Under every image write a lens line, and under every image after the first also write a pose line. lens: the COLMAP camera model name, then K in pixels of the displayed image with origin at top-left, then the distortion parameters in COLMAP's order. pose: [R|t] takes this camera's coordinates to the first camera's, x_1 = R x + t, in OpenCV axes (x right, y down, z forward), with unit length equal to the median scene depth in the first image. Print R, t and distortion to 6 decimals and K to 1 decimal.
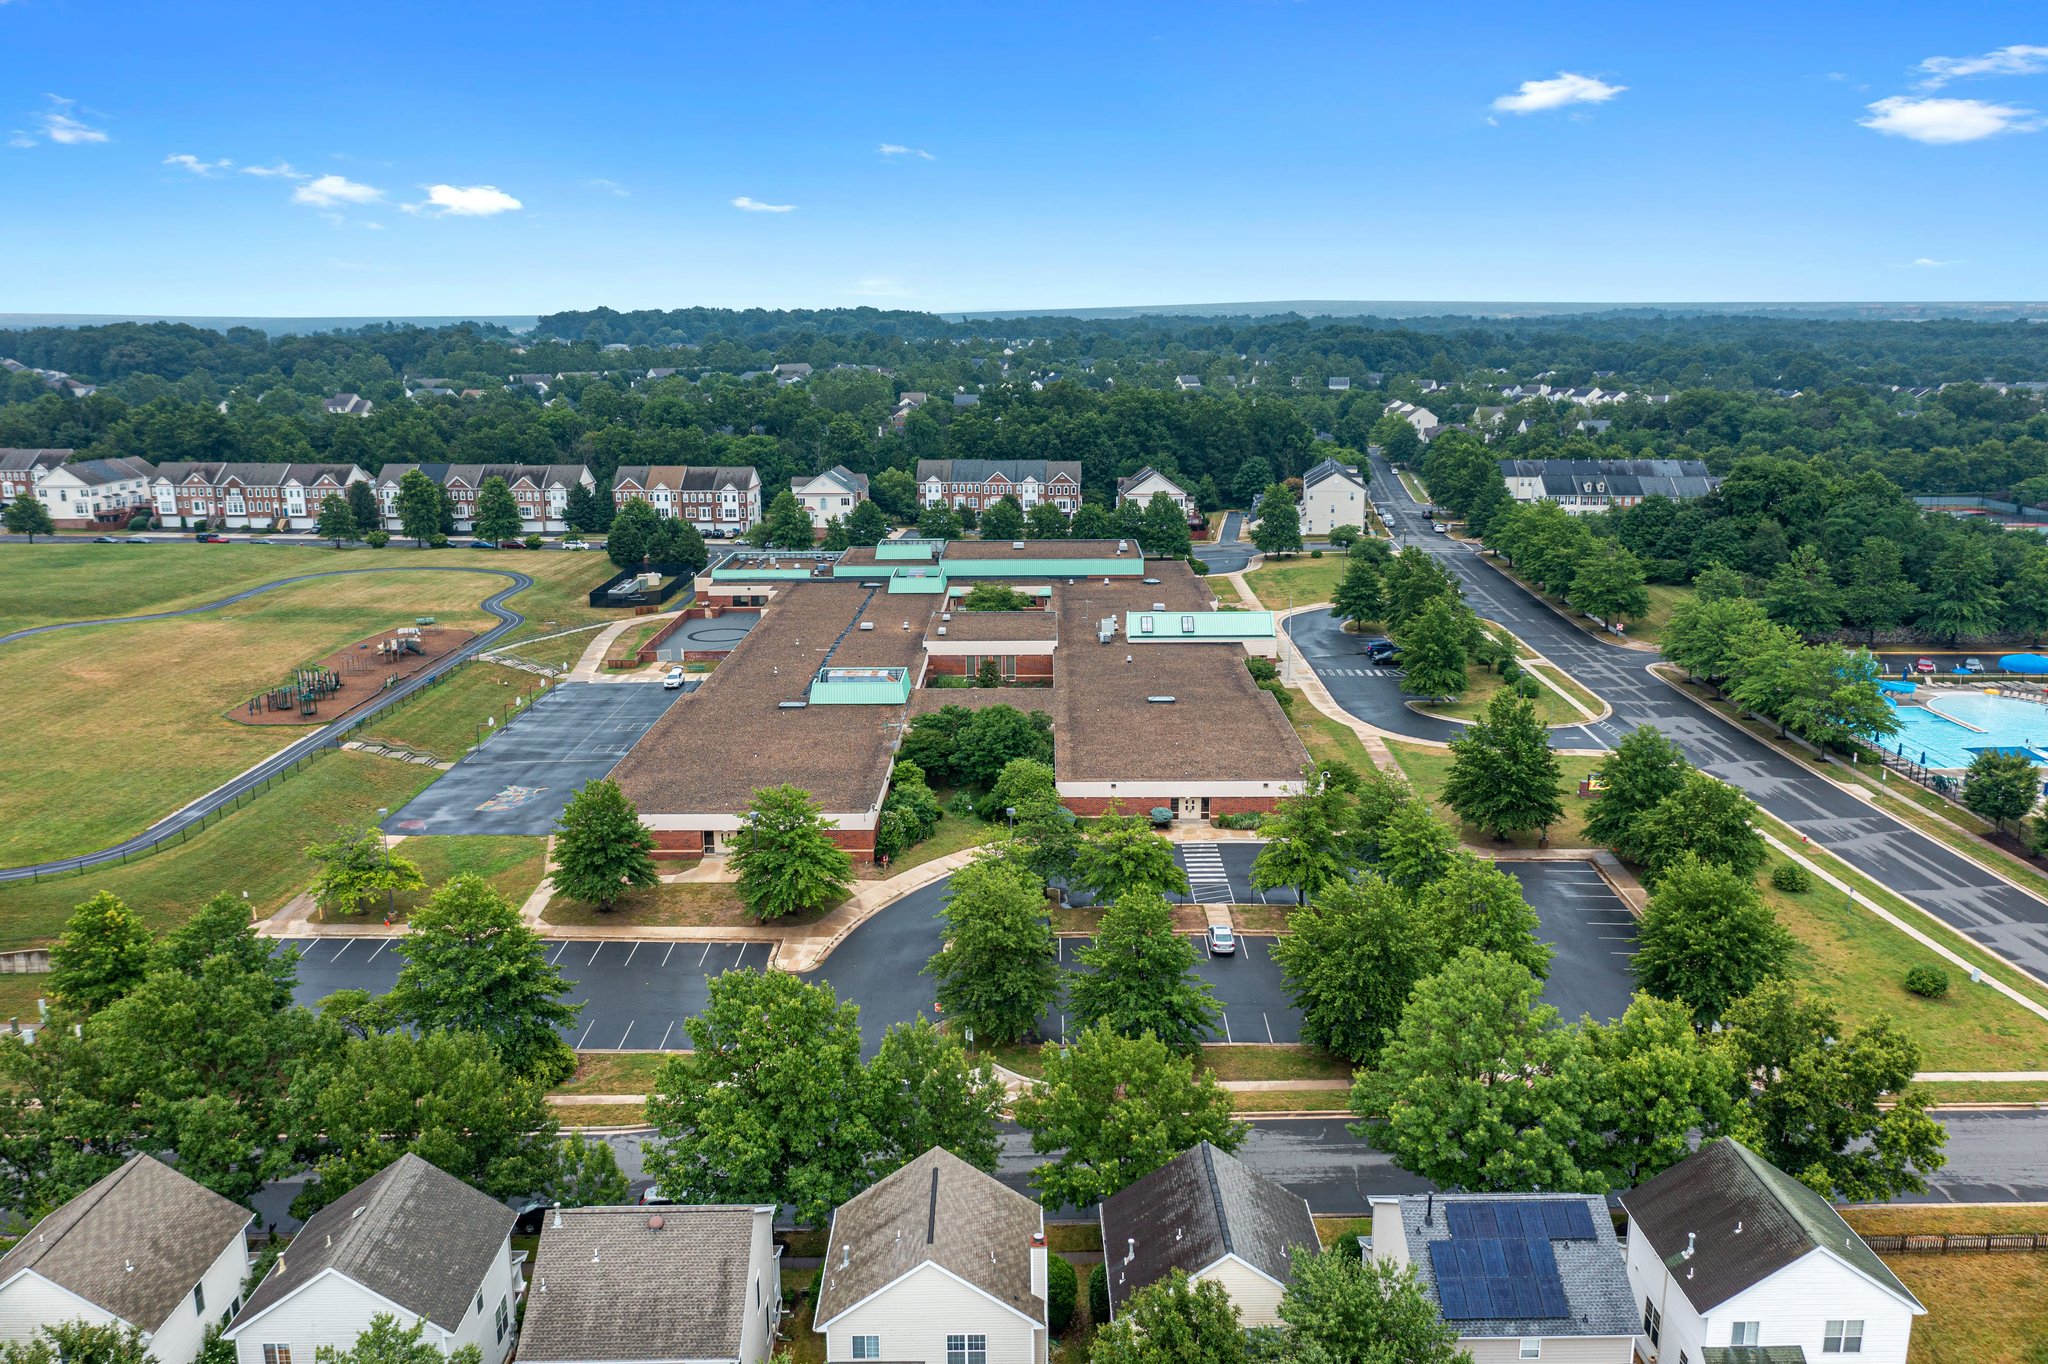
lens RADIAL K [[1607.2, 0, 1017.1], [0, 1607.2, 688.4], [0, 0, 1]] dist [-0.015082, -0.010877]
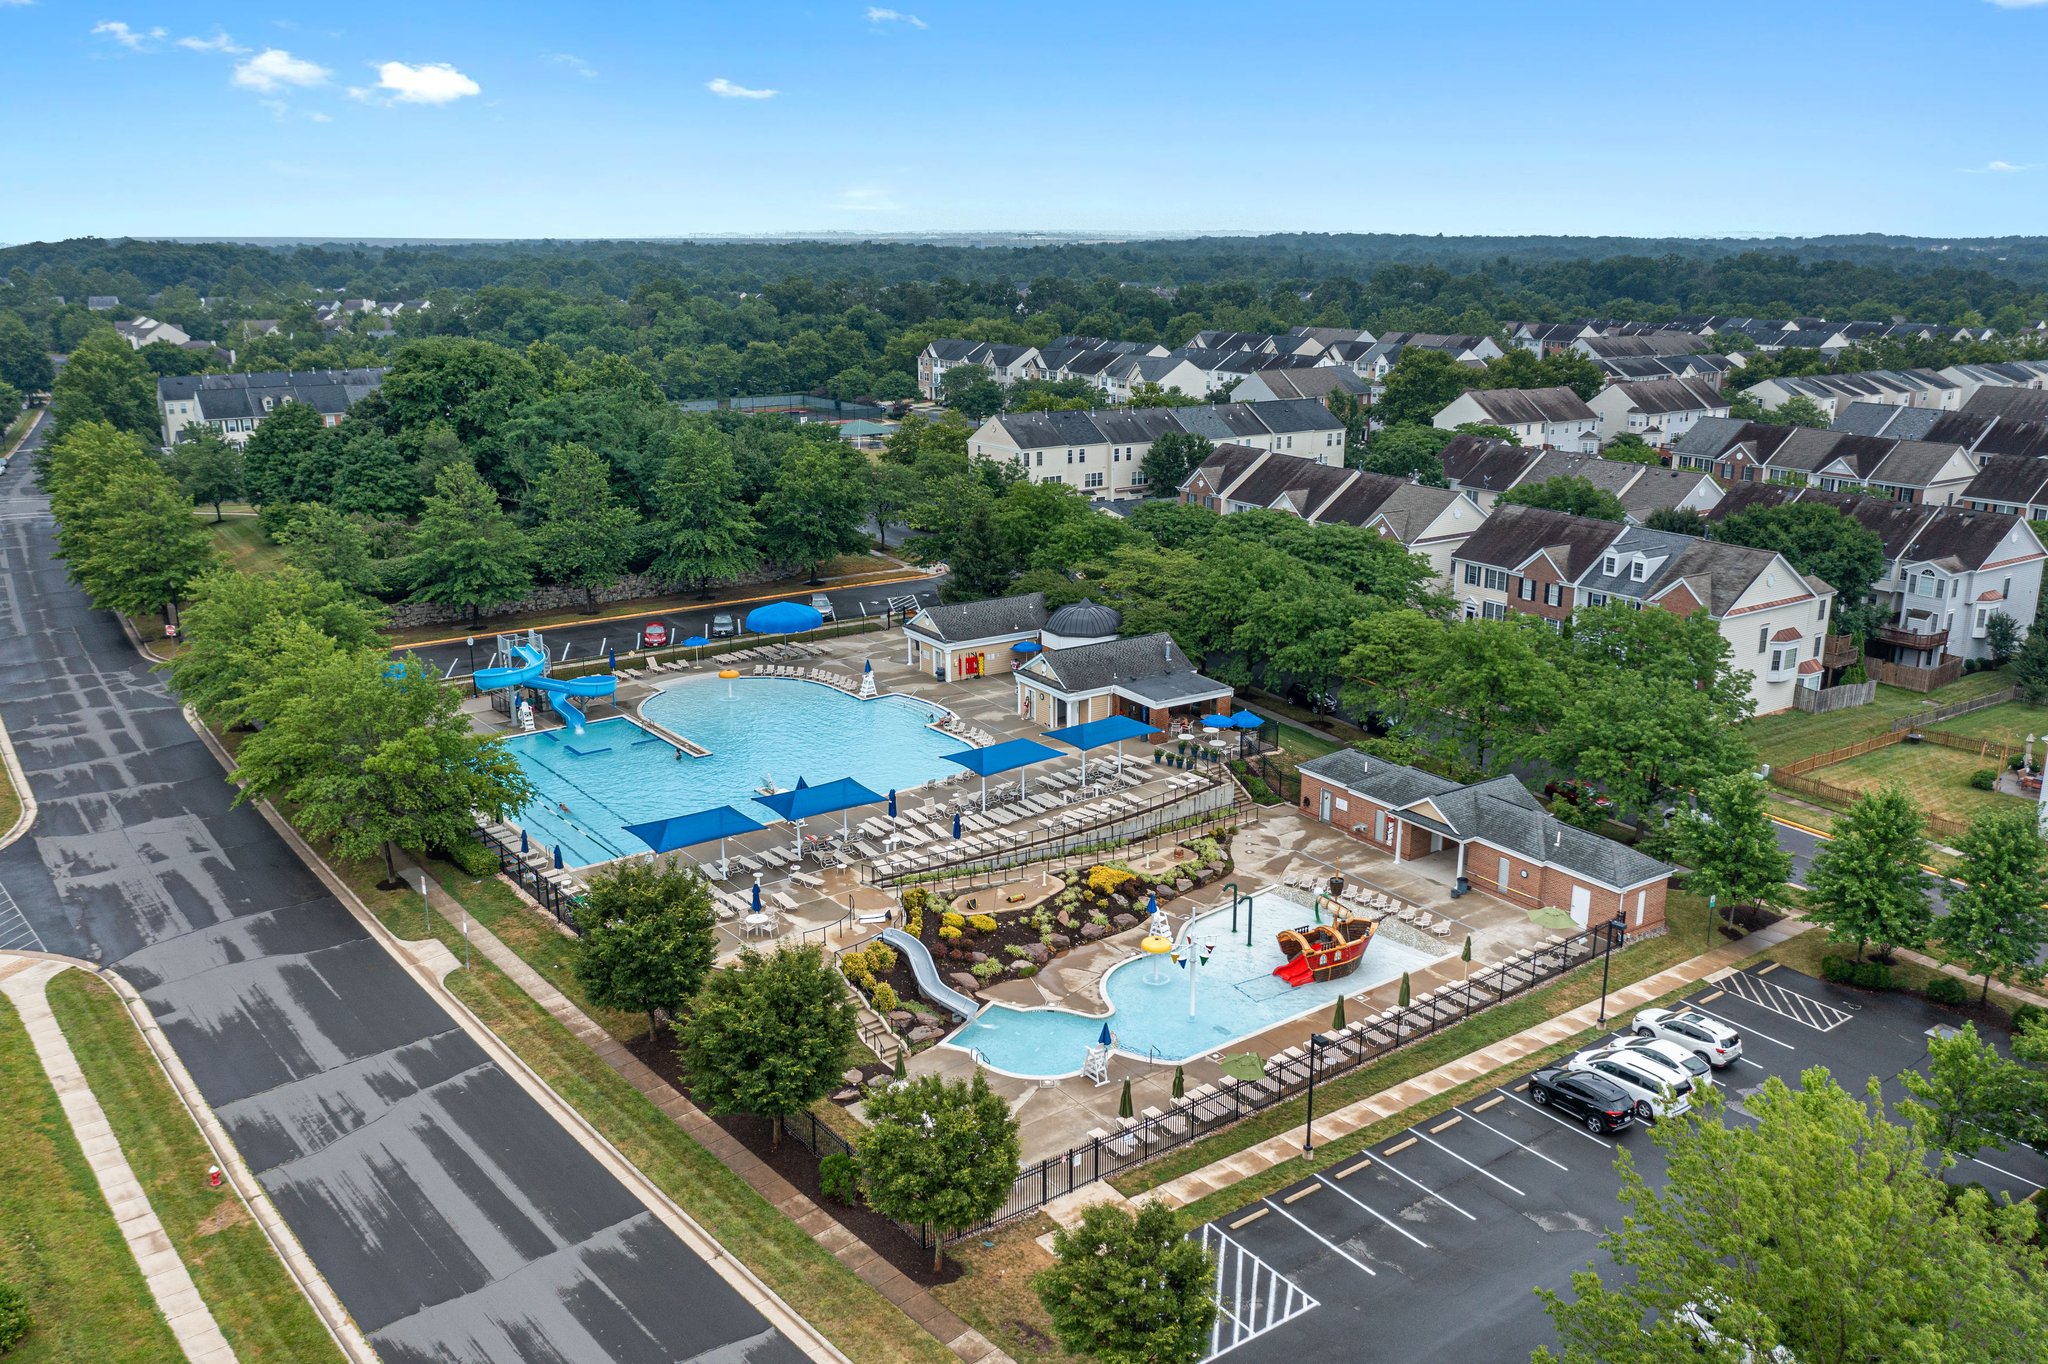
lens RADIAL K [[1607.2, 0, 1035.9], [0, 1607.2, 702.3], [0, 0, 1]] dist [-0.015082, -0.010877]
pose [[0.799646, -0.158296, 0.579231, 0.297075], [0.131438, 0.987377, 0.088382, -0.023556], [-0.585910, 0.005458, 0.810358, 0.364937]]
